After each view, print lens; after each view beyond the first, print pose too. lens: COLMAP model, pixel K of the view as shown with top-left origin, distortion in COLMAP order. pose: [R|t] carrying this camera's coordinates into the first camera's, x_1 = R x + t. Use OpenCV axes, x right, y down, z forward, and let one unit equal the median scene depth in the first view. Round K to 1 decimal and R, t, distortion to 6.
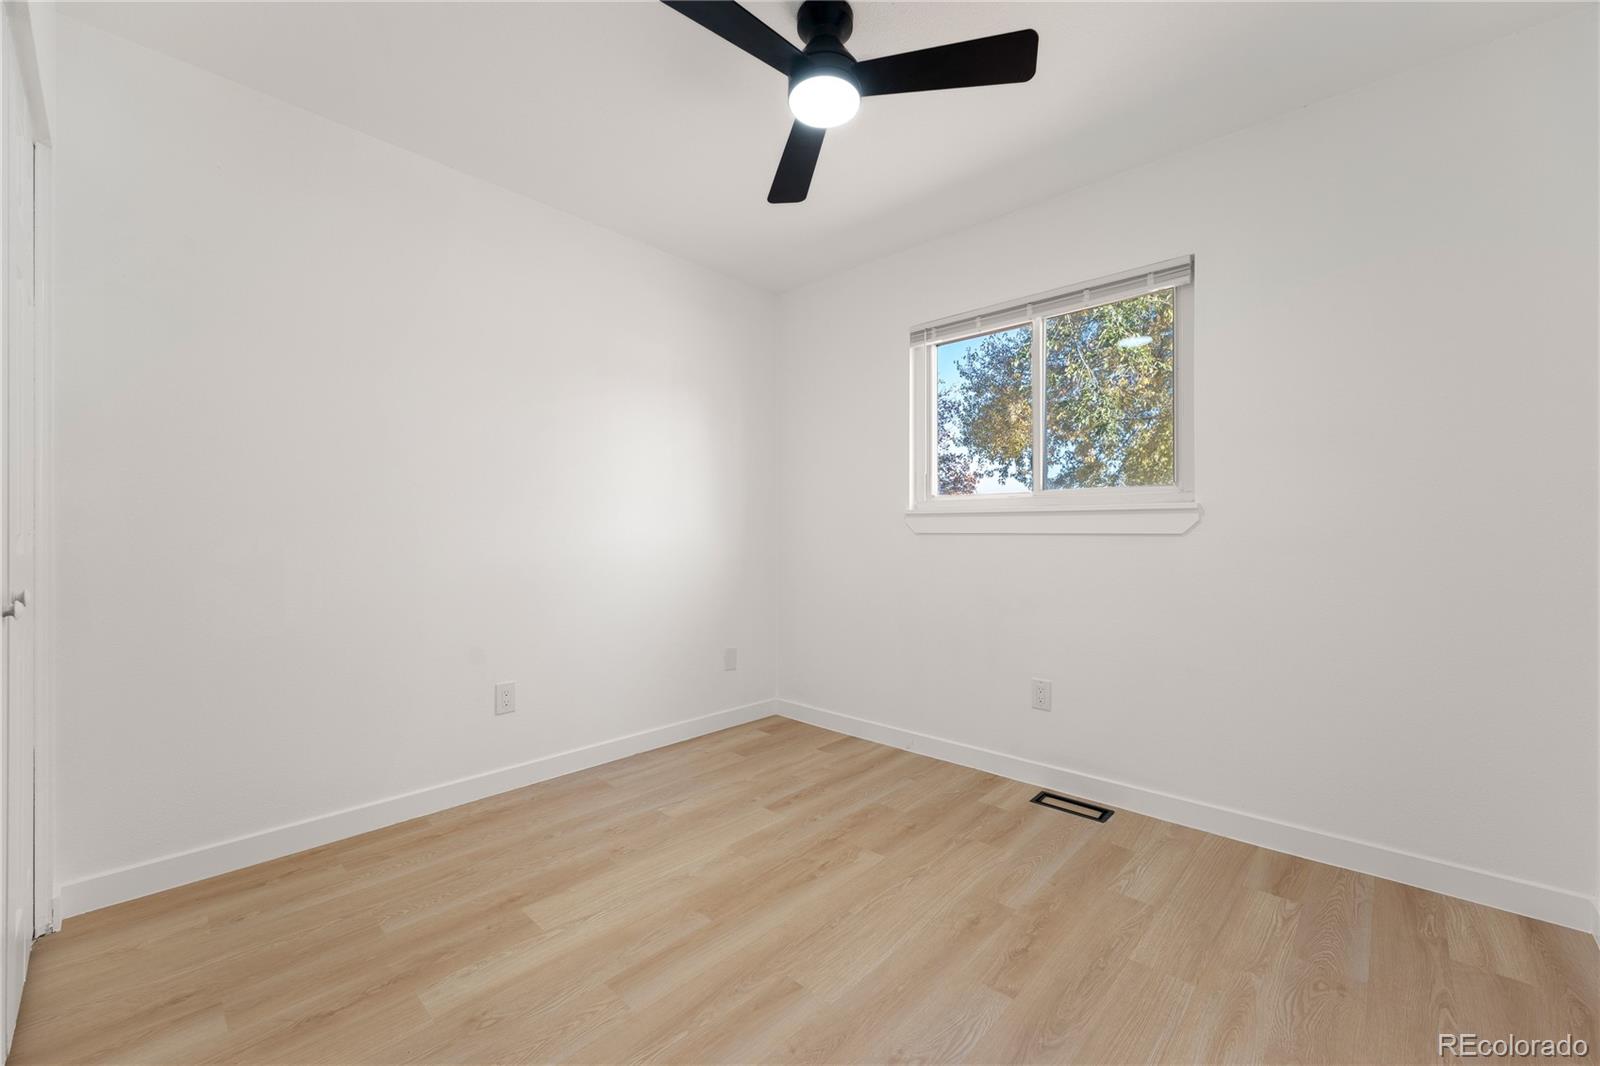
lens RADIAL K [[637.6, 0, 801.3], [0, 637.6, 537.5], [0, 0, 1]] dist [-0.000540, -0.000056]
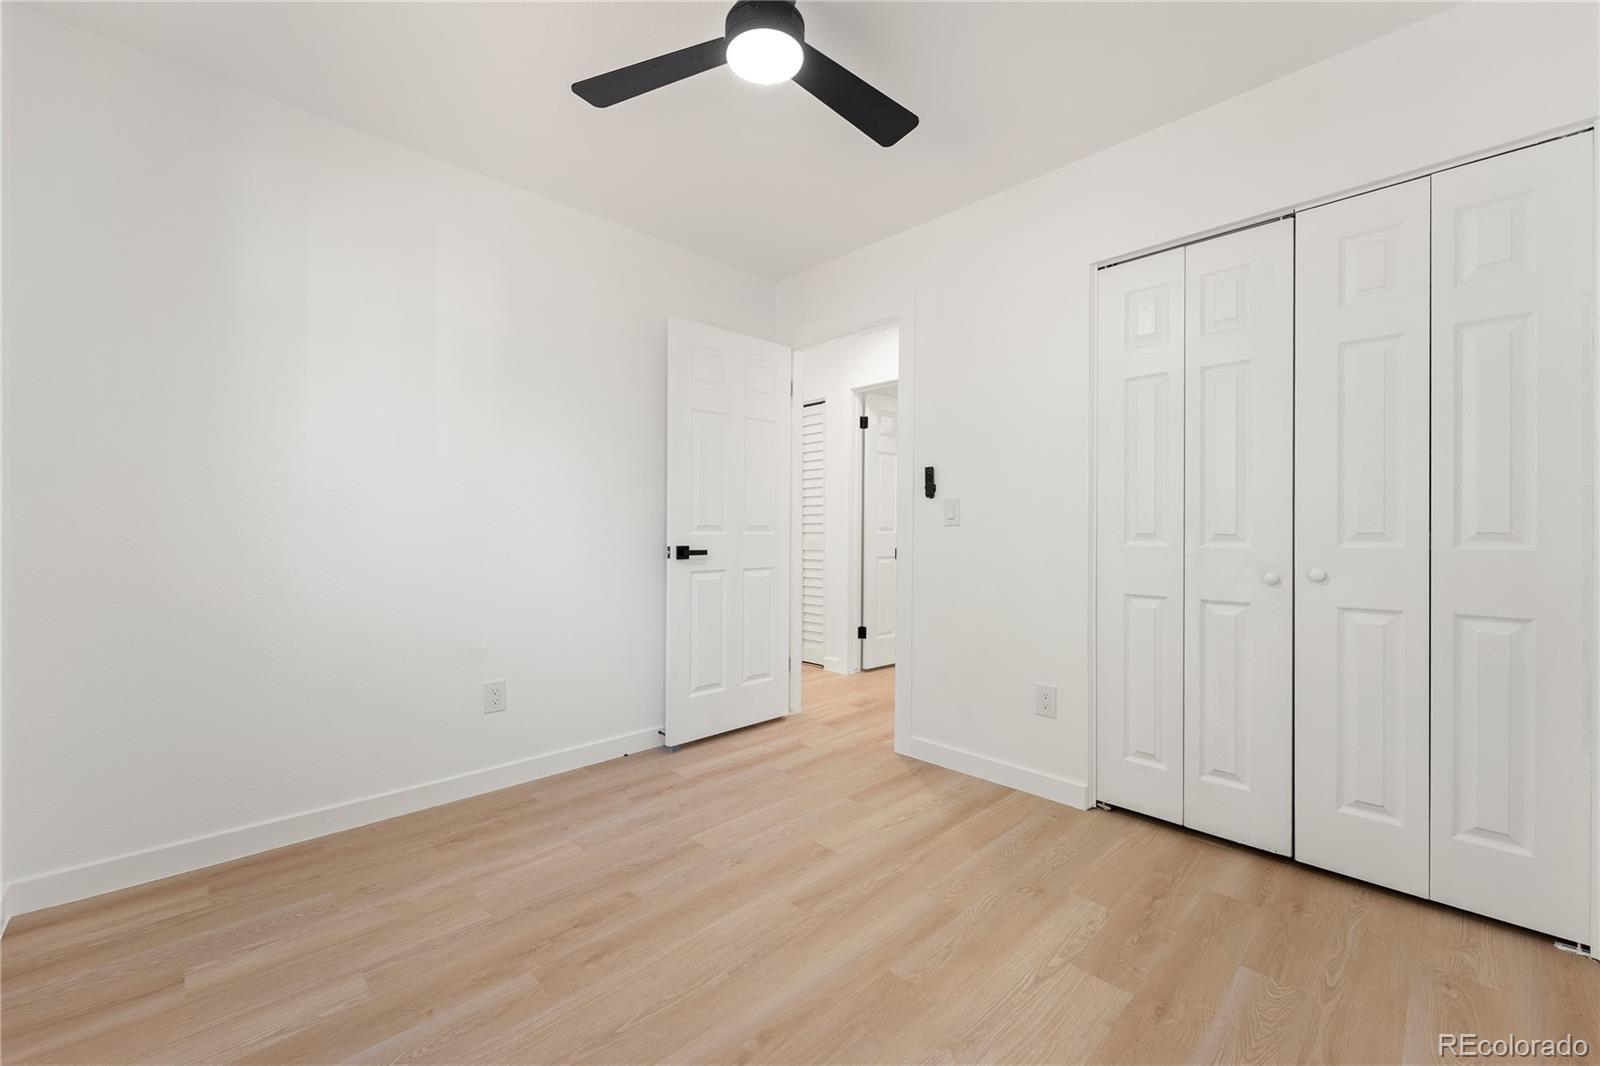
lens RADIAL K [[637.6, 0, 797.9], [0, 637.6, 532.3], [0, 0, 1]] dist [-0.000540, -0.000056]
pose [[-0.998338, -0.005910, 0.057322, -0.067503], [-0.005799, 0.999981, 0.002092, -0.001308], [-0.057333, 0.001756, -0.998354, 2.028793]]
